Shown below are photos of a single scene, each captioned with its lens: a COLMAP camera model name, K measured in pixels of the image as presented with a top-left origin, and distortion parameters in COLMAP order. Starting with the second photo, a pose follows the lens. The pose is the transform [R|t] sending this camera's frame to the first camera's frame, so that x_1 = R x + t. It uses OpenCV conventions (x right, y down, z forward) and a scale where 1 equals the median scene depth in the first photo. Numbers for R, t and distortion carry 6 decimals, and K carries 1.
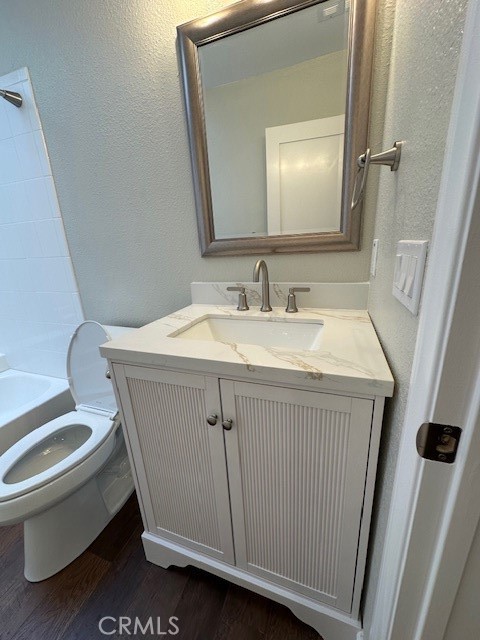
lens RADIAL K [[255.7, 0, 240.0], [0, 255.7, 320.0], [0, 0, 1]] dist [-0.002741, 0.000318]
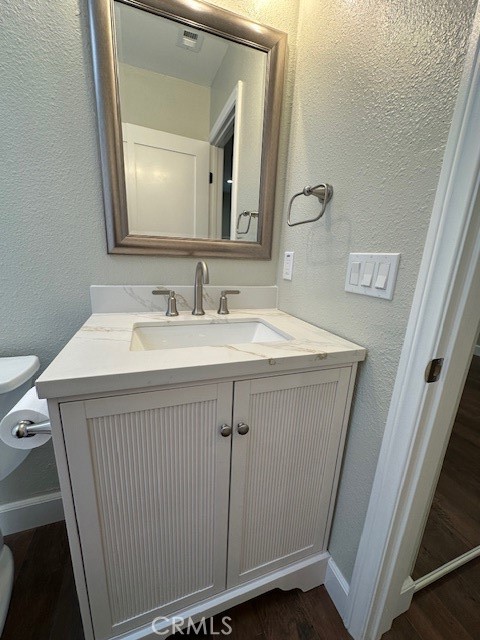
lens RADIAL K [[255.7, 0, 240.0], [0, 255.7, 320.0], [0, 0, 1]] dist [-0.002741, 0.000318]
pose [[0.763254, -0.072768, 0.641988, -0.454940], [0.101495, 0.994805, -0.007907, 0.009179], [-0.638077, 0.071193, 0.766674, 0.175851]]
